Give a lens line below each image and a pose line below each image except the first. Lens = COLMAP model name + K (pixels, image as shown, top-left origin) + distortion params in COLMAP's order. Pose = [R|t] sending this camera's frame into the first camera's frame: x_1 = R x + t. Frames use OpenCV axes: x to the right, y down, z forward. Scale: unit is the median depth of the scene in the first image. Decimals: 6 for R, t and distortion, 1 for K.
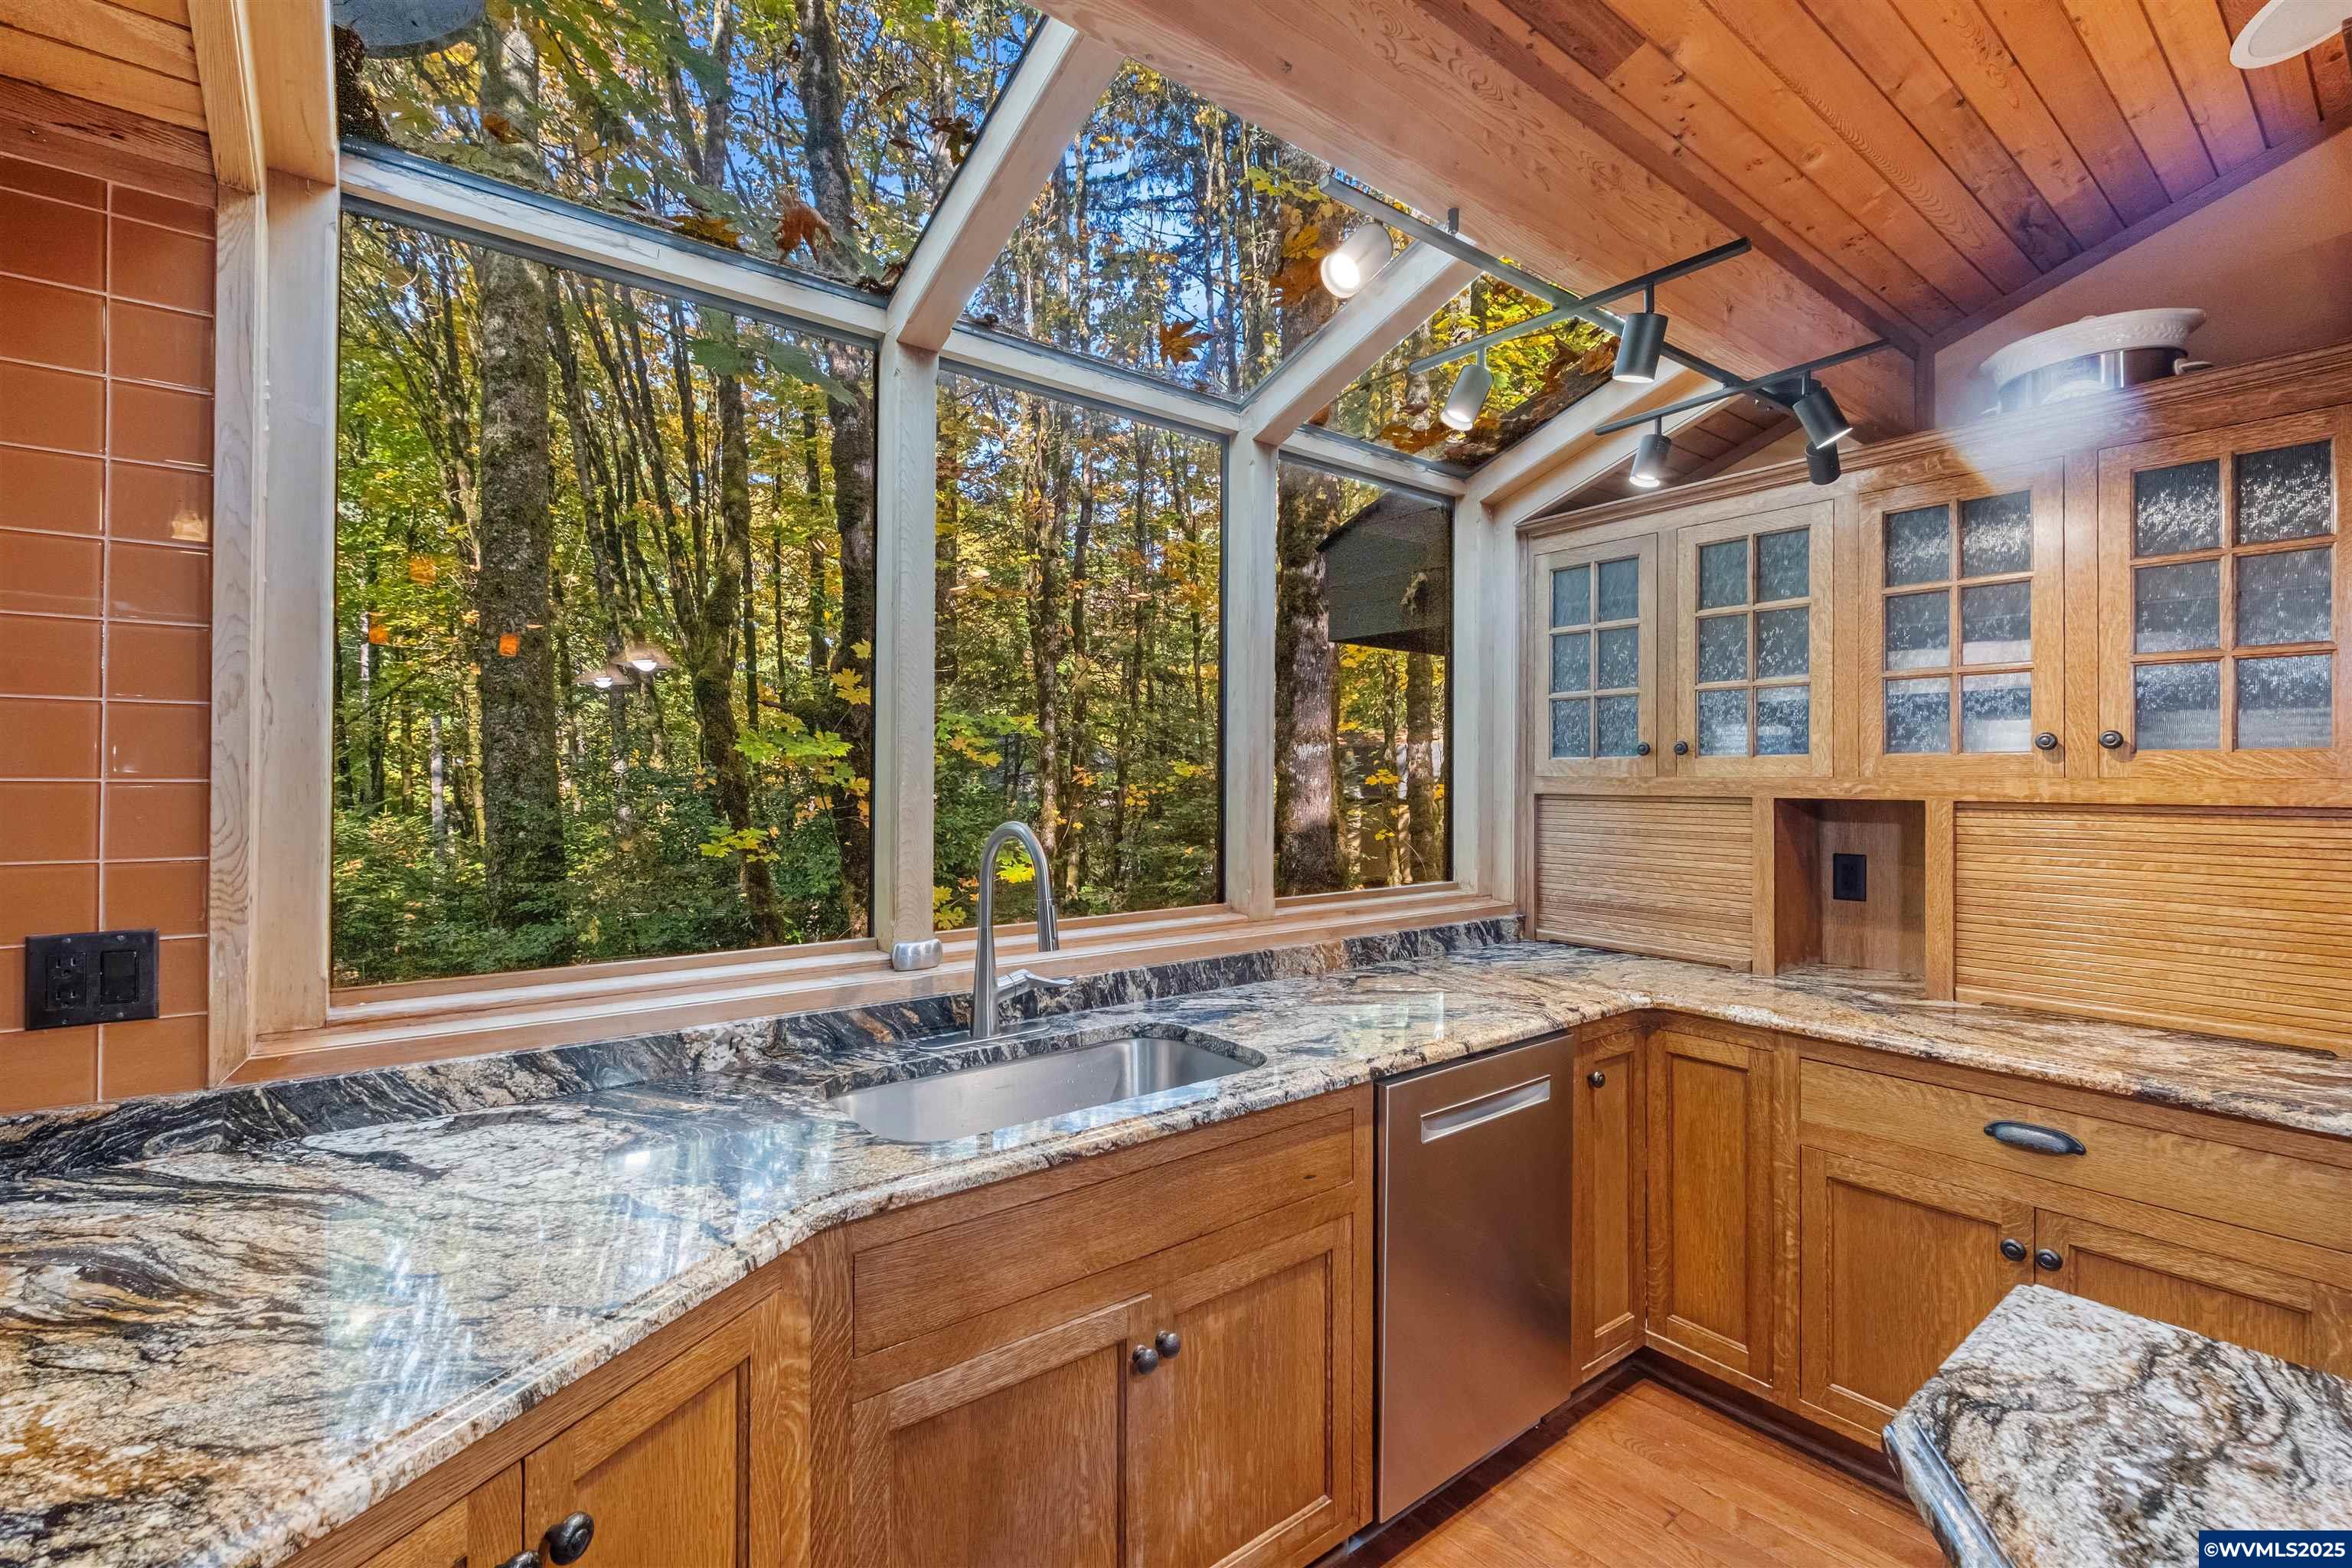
lens RADIAL K [[1025.3, 0, 1188.2], [0, 1025.3, 771.3], [0, 0, 1]] dist [0.001890, -0.003466]
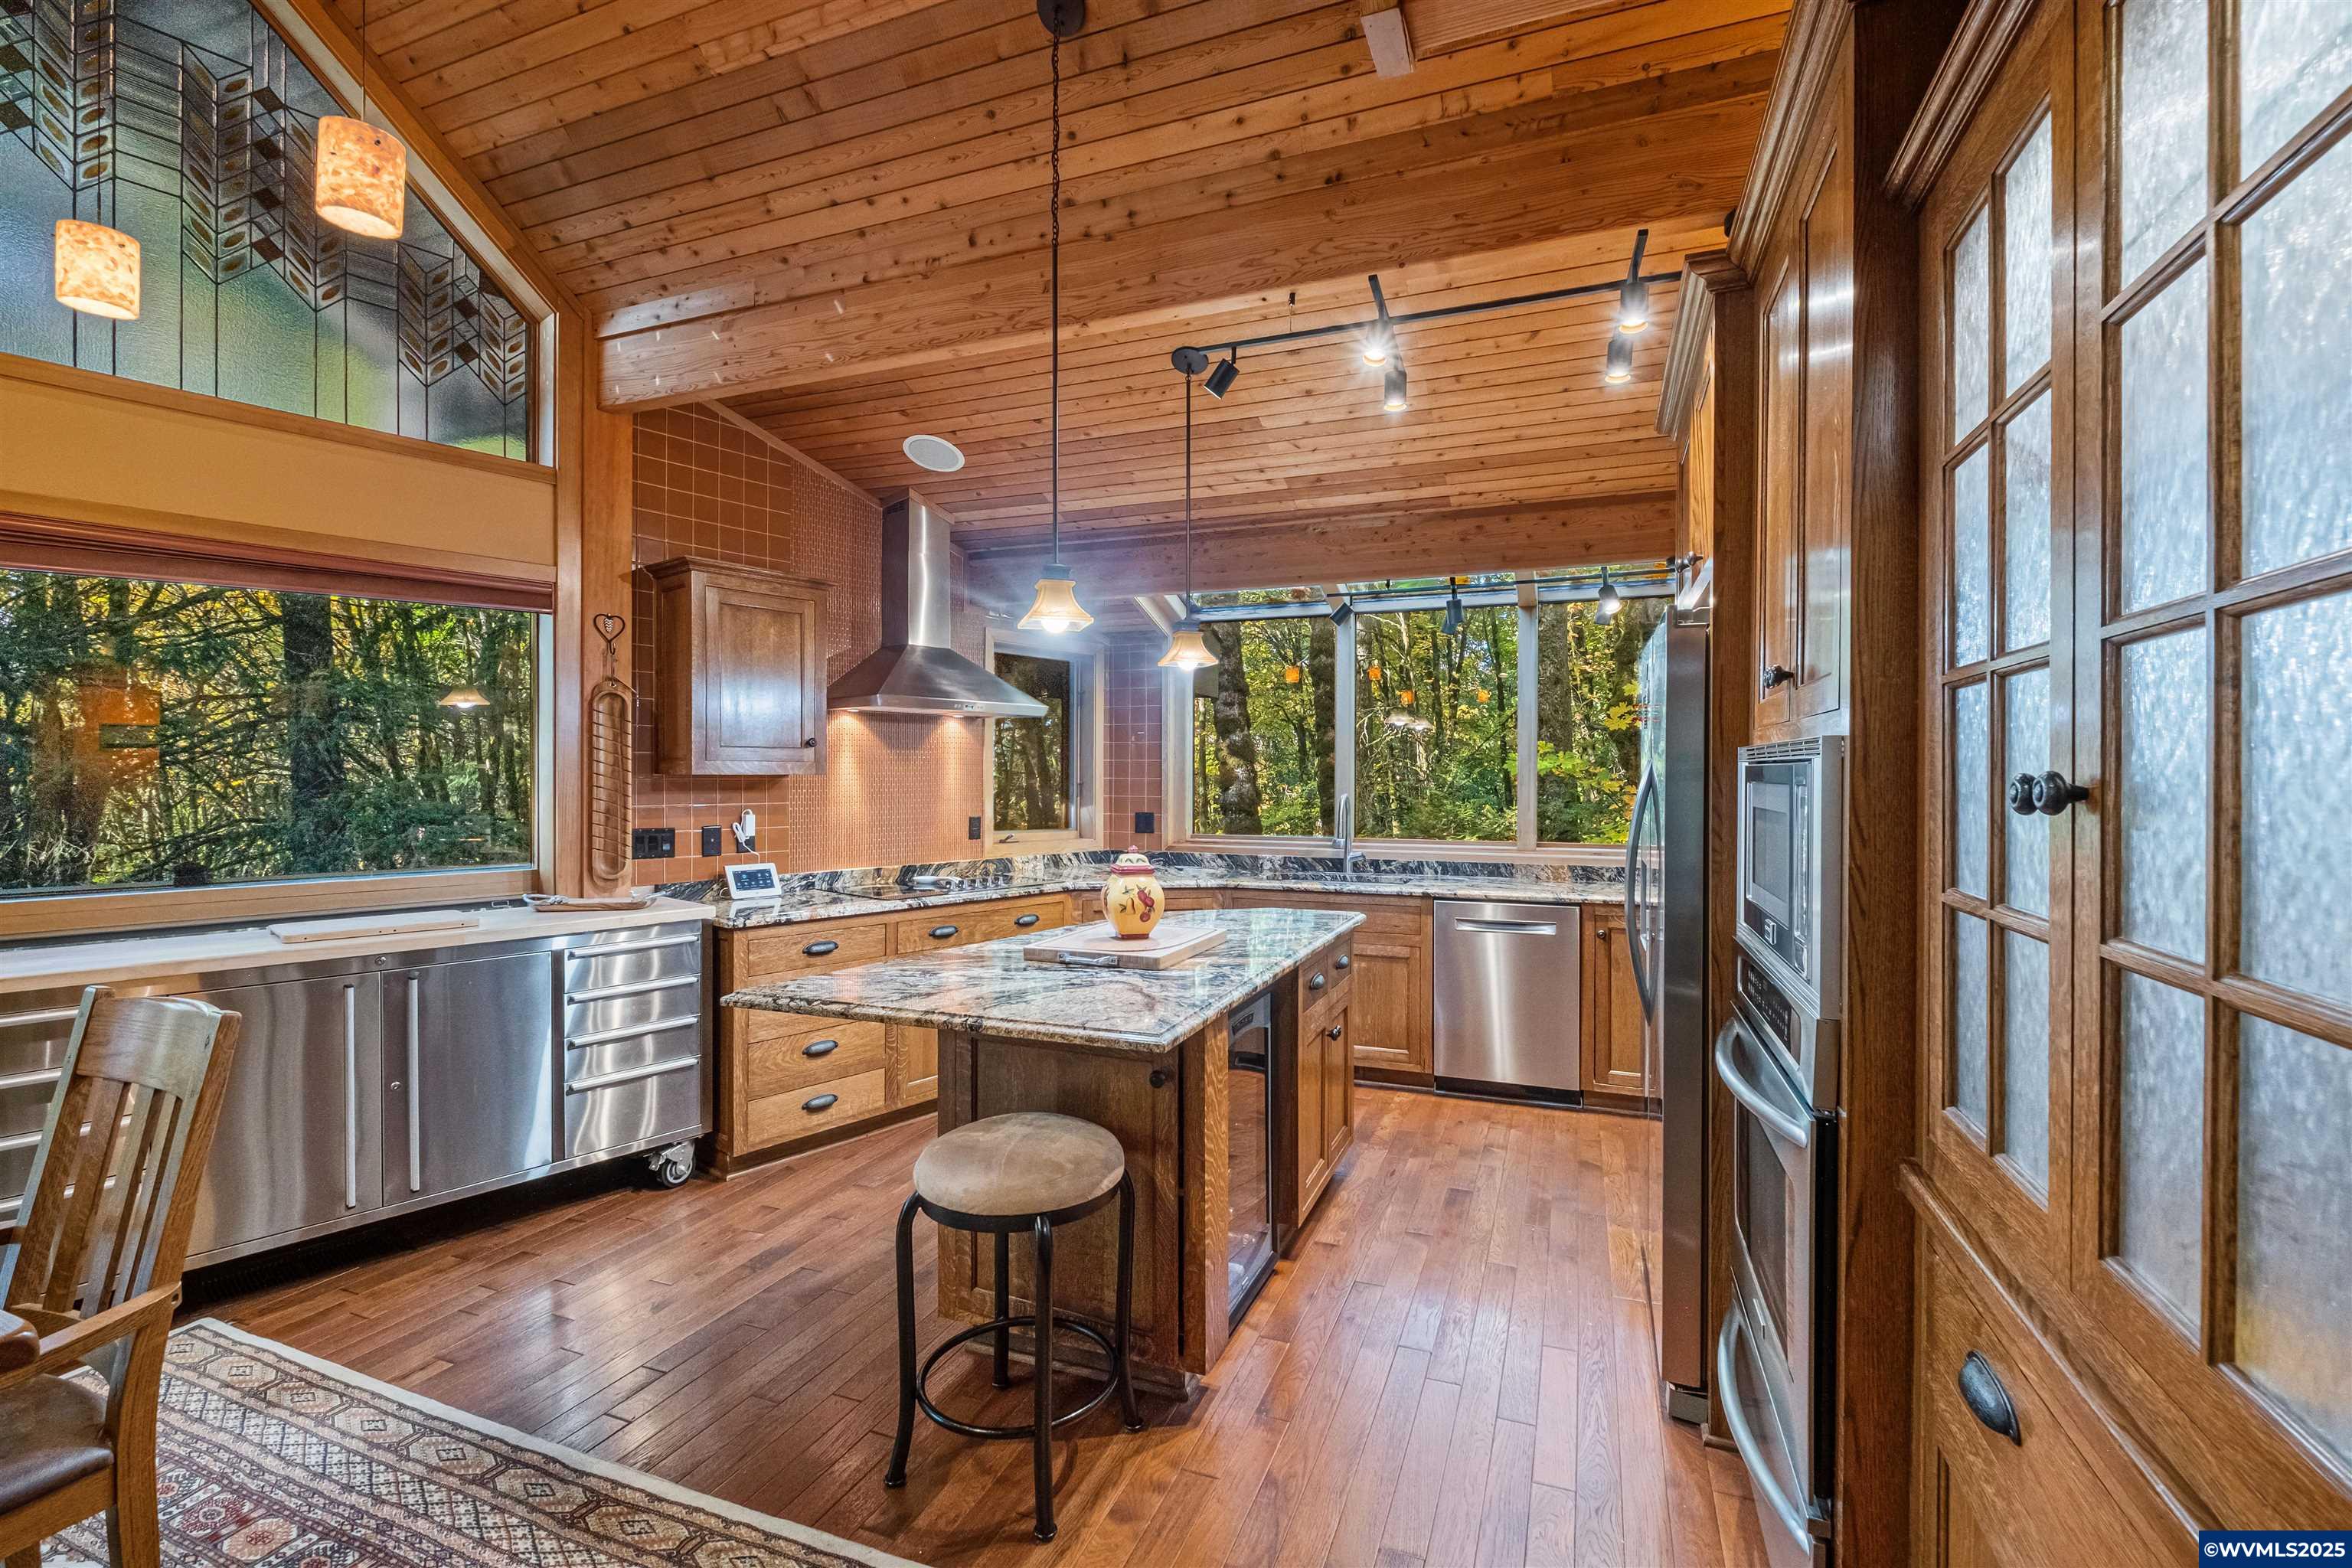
lens RADIAL K [[1025.3, 0, 1193.2], [0, 1025.3, 782.0], [0, 0, 1]] dist [0.001890, -0.003466]
pose [[0.508838, 0.002150, -0.860859, 1.726129], [0.003631, 0.999983, 0.004644, 0.002642], [0.860854, -0.005489, 0.508822, -0.656747]]
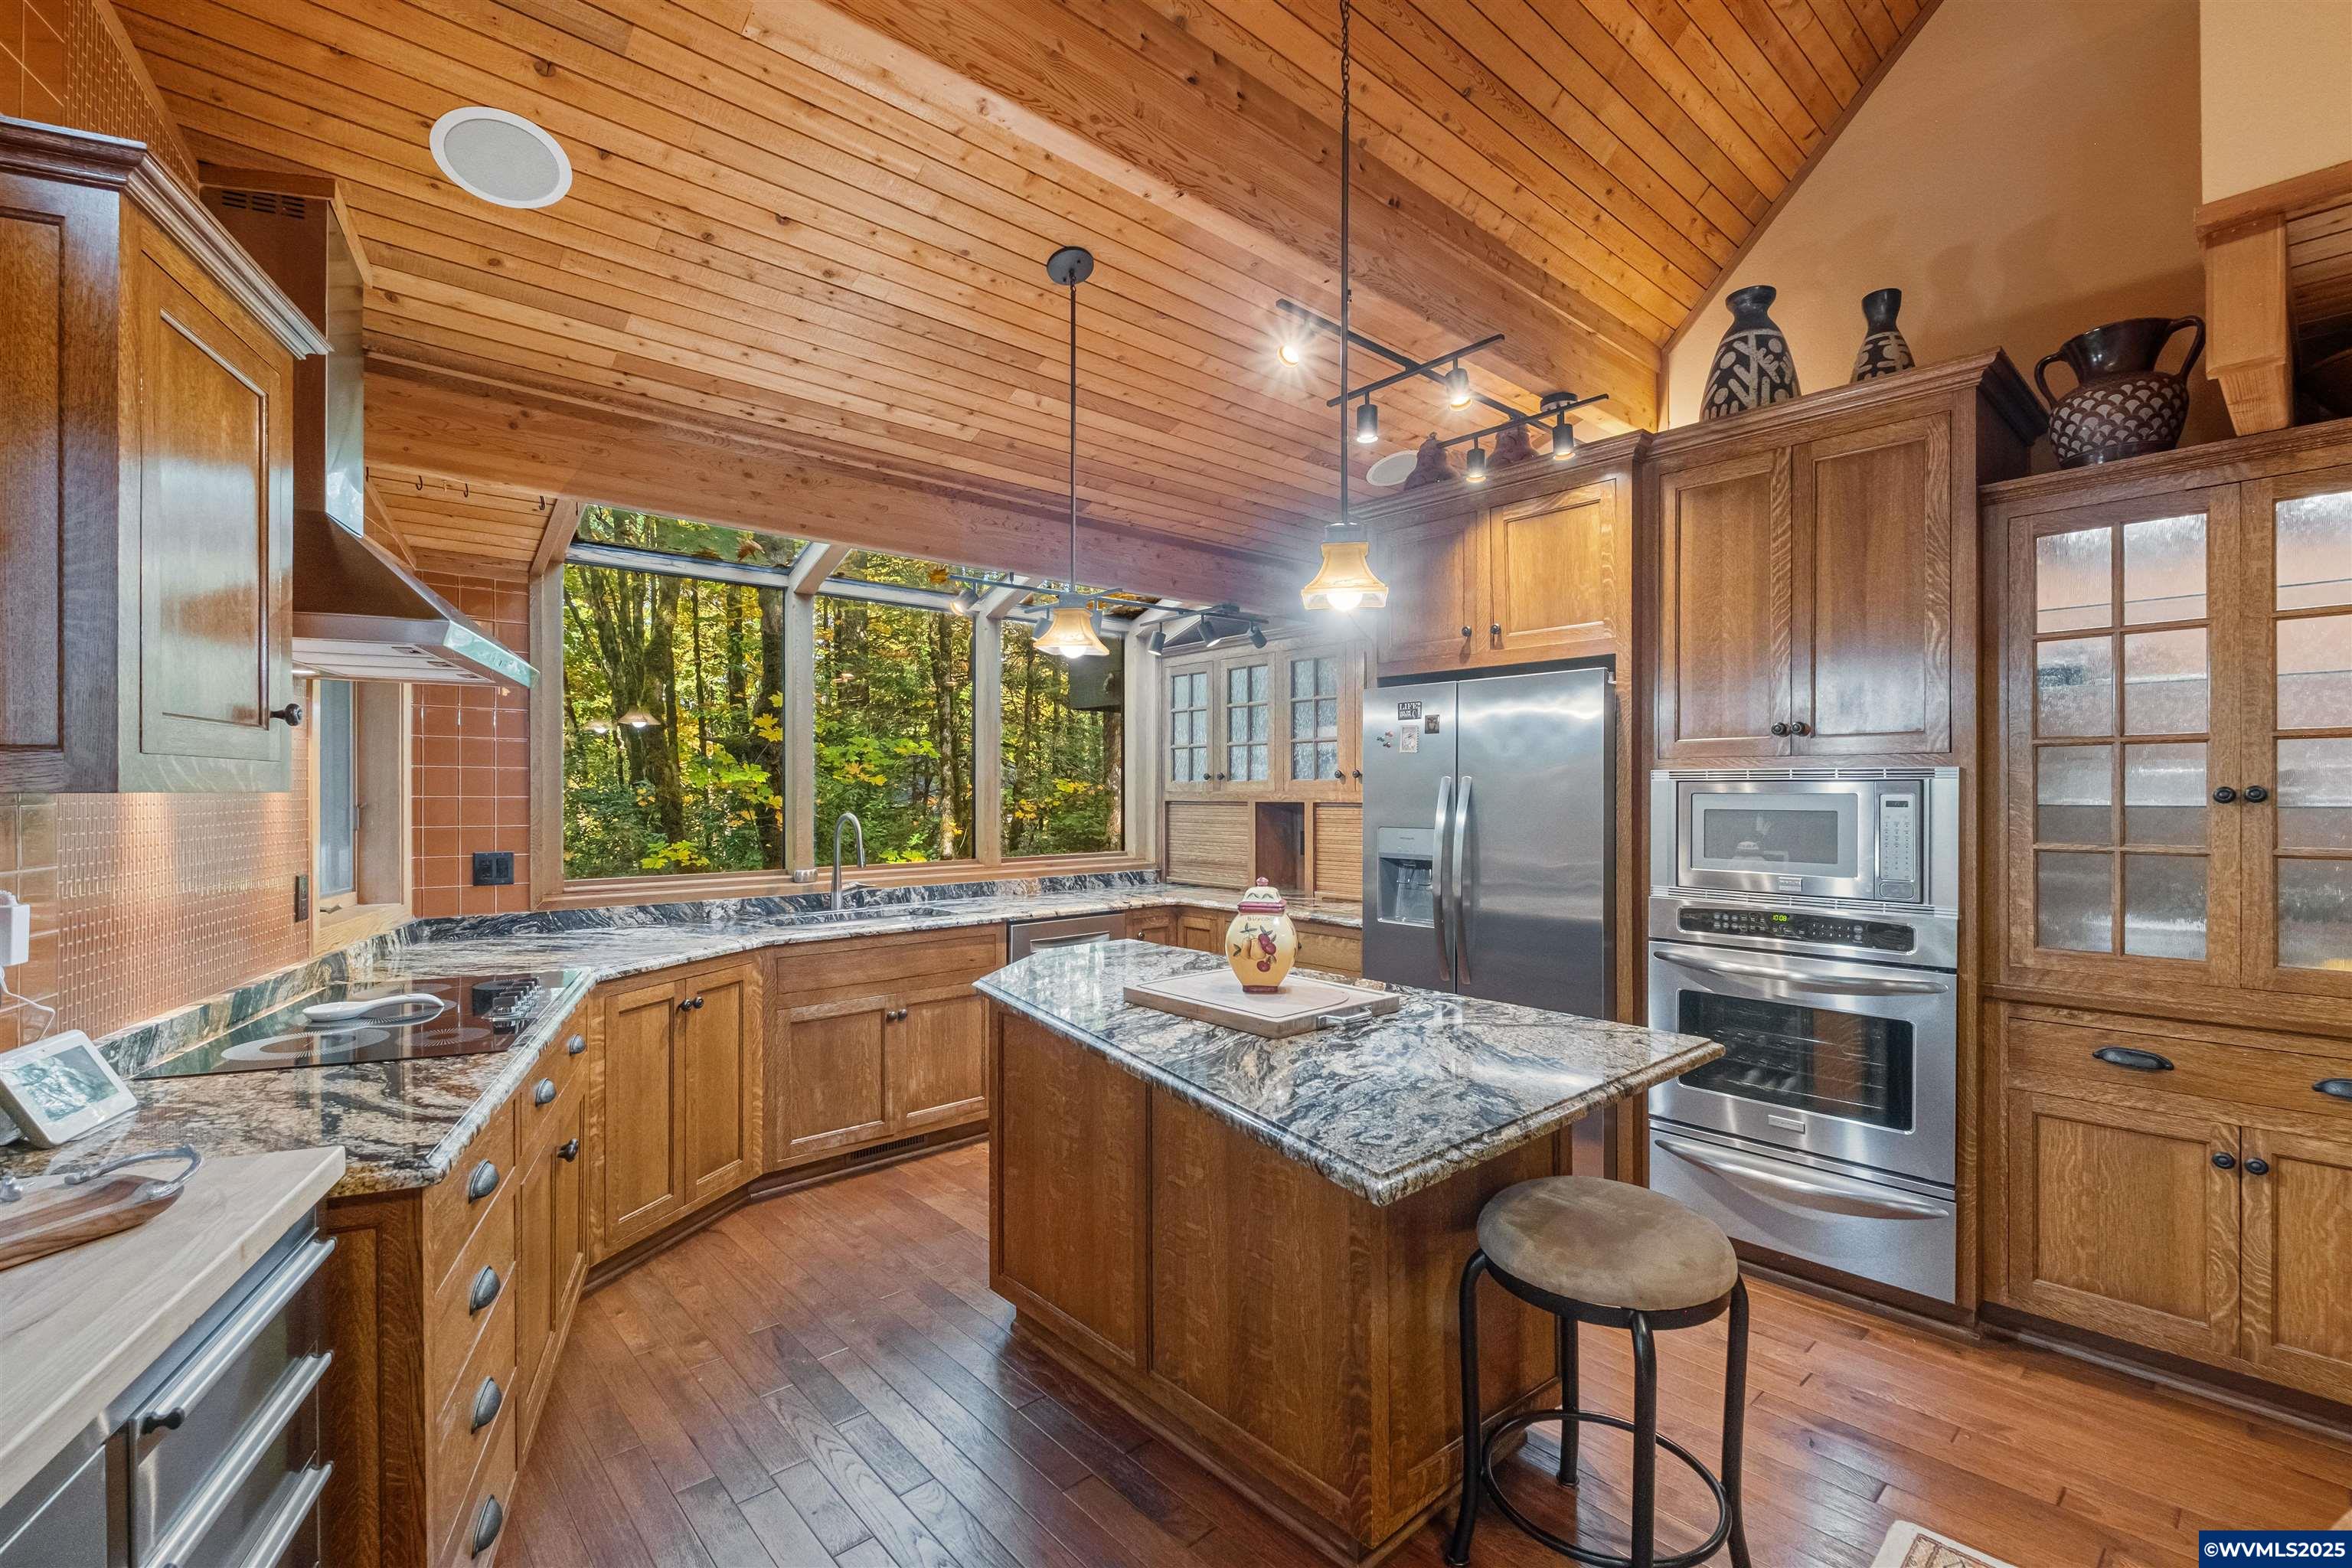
lens RADIAL K [[1025.3, 0, 1187.9], [0, 1025.3, 792.7], [0, 0, 1]] dist [0.001890, -0.003466]
pose [[0.997363, -0.005889, 0.072340, 0.358312], [0.005496, 0.999969, 0.005626, -0.004498], [-0.072371, -0.005214, 0.997364, -1.130884]]
